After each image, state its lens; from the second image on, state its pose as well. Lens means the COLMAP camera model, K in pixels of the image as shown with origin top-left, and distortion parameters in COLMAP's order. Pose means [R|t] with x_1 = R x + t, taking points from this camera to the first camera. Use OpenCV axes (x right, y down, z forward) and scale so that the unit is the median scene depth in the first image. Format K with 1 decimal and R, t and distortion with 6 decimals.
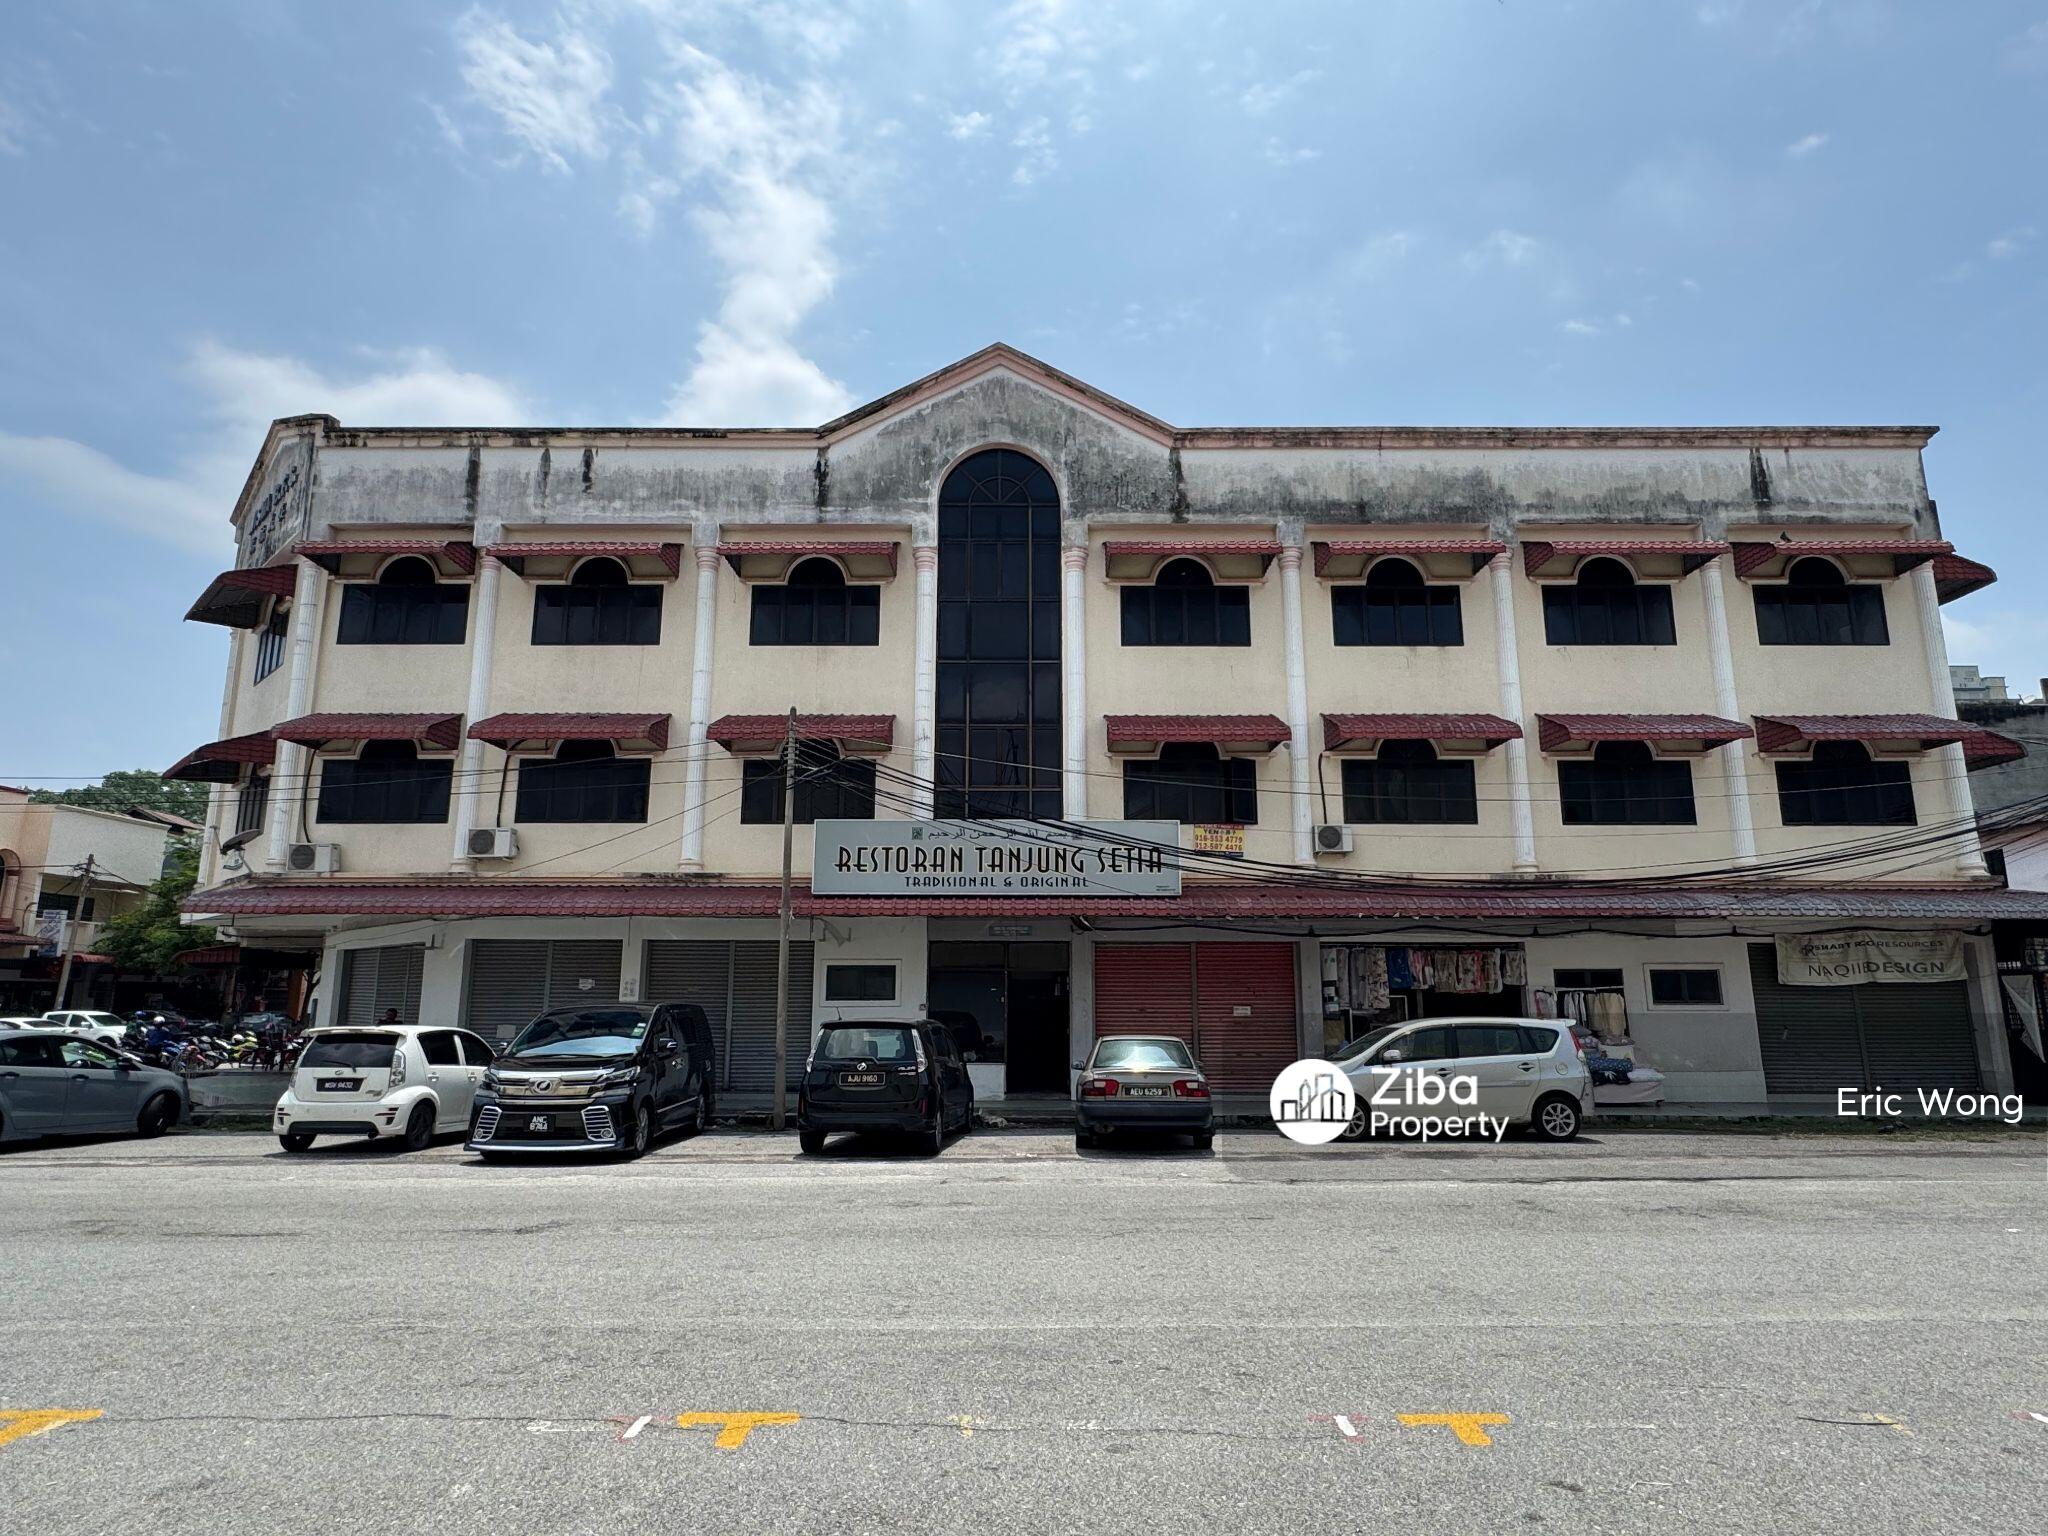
lens RADIAL K [[1154.9, 0, 1024.0], [0, 1154.9, 768.0], [0, 0, 1]] dist [-0.001130, -0.000316]
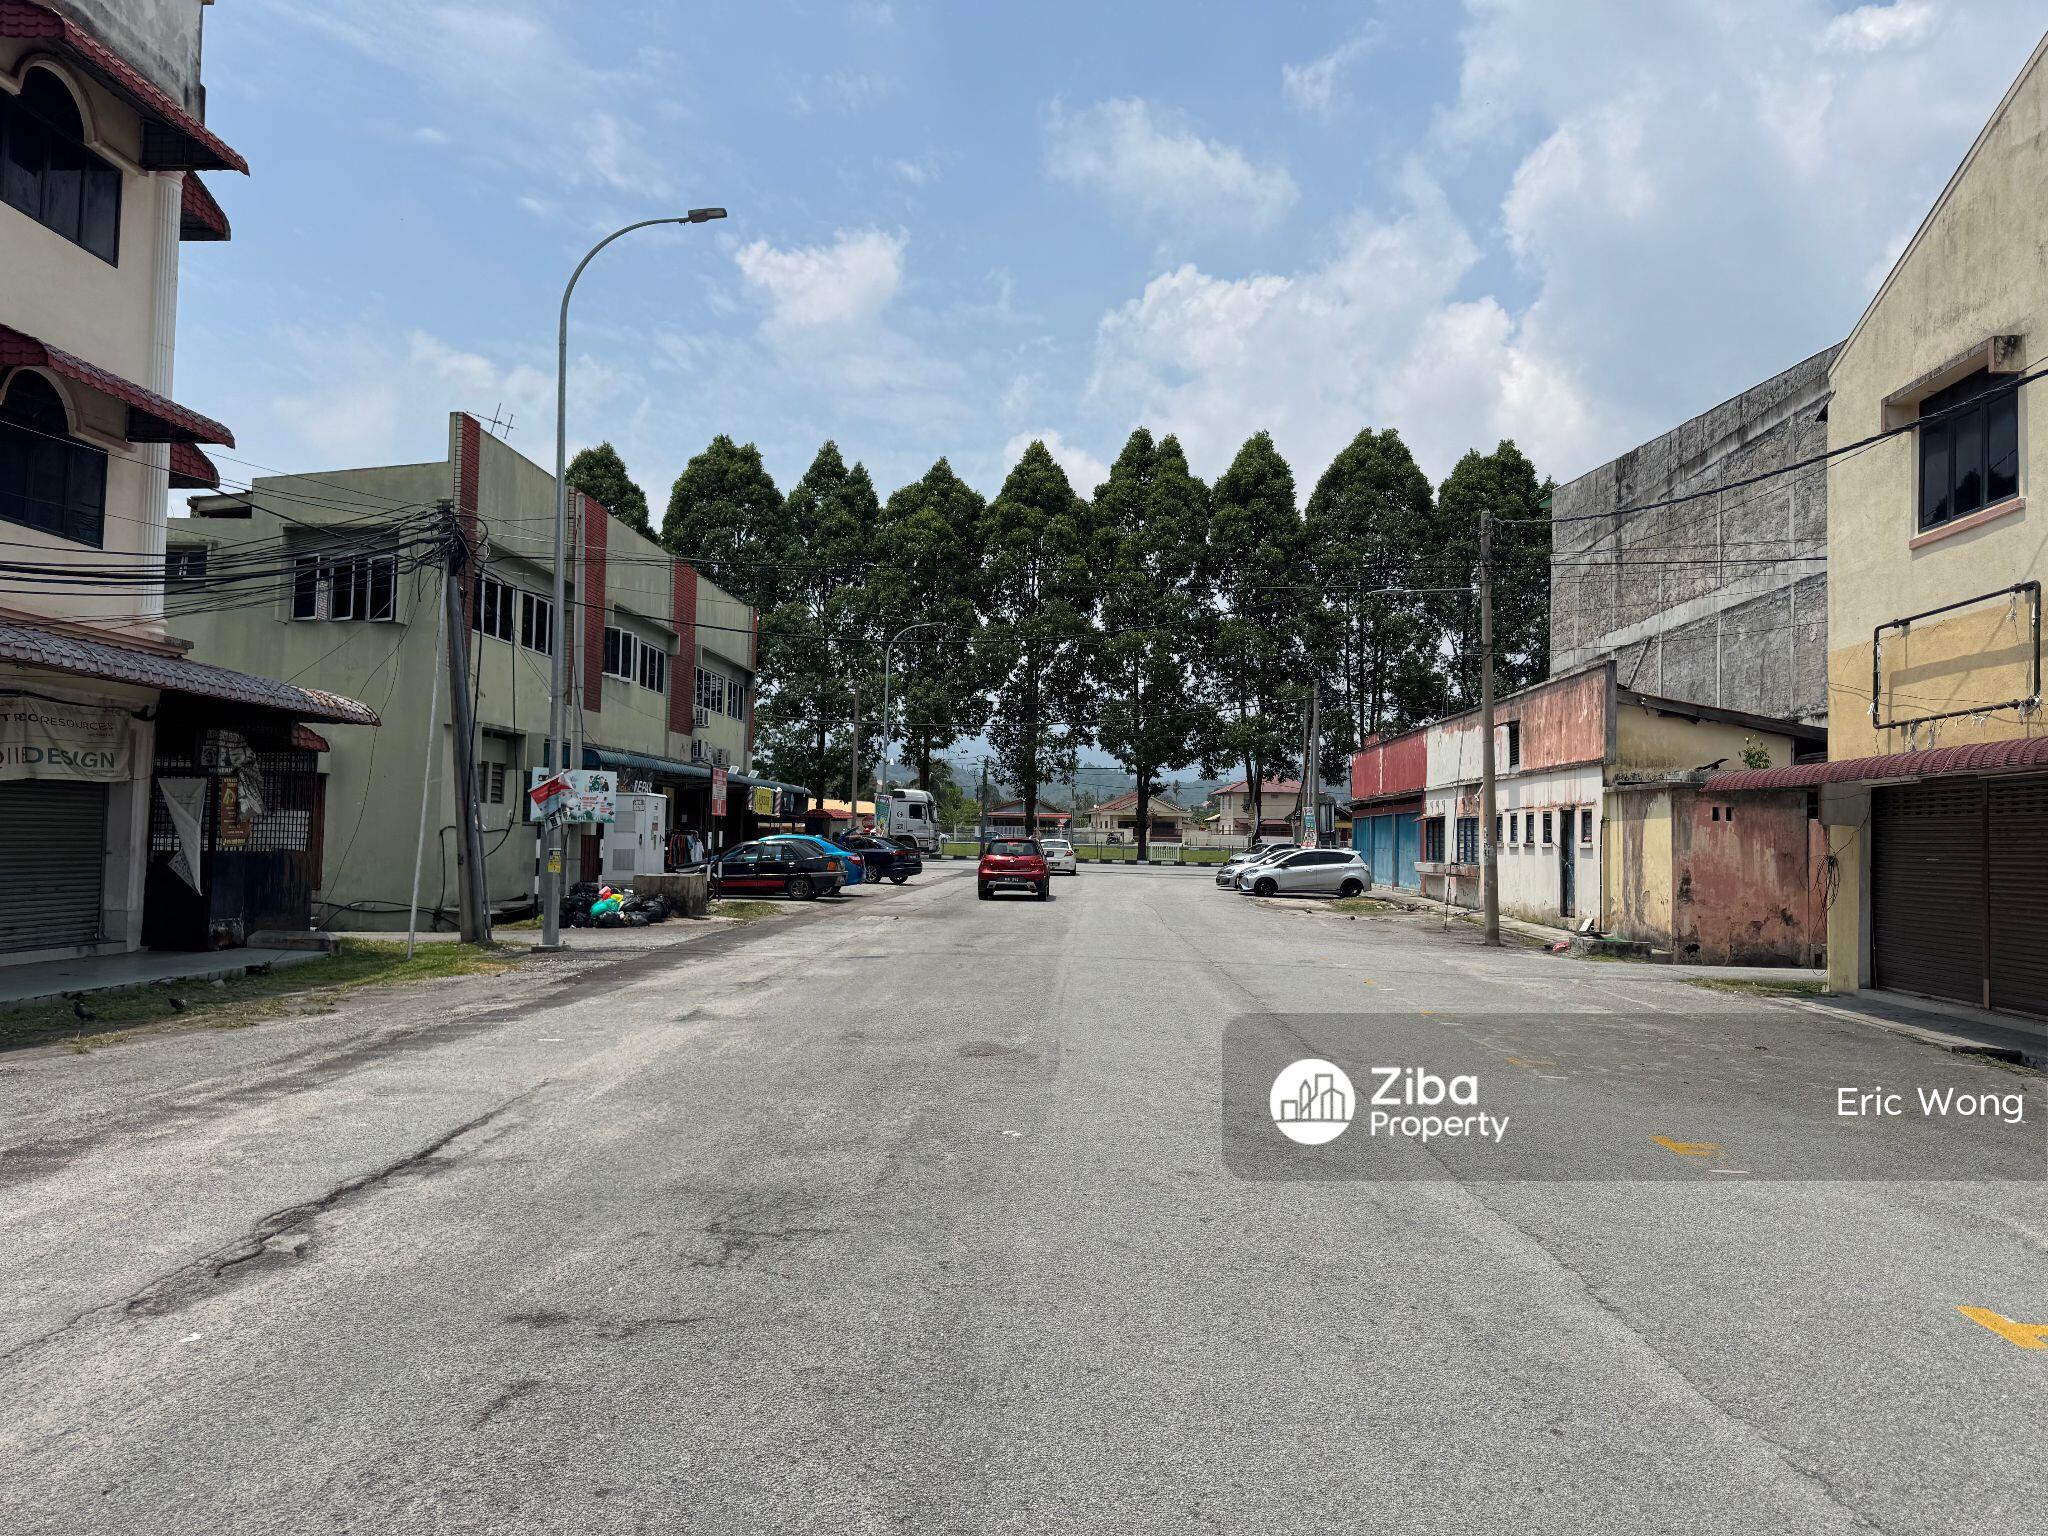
lens RADIAL K [[1459.0, 0, 1024.0], [0, 1459.0, 768.0], [0, 0, 1]] dist [0.000803, 0.000224]
pose [[0.044408, 0.050627, 0.997730, -0.024901], [-0.222519, 0.974127, -0.039525, 0.089324], [-0.973916, -0.220259, 0.054524, 0.425027]]
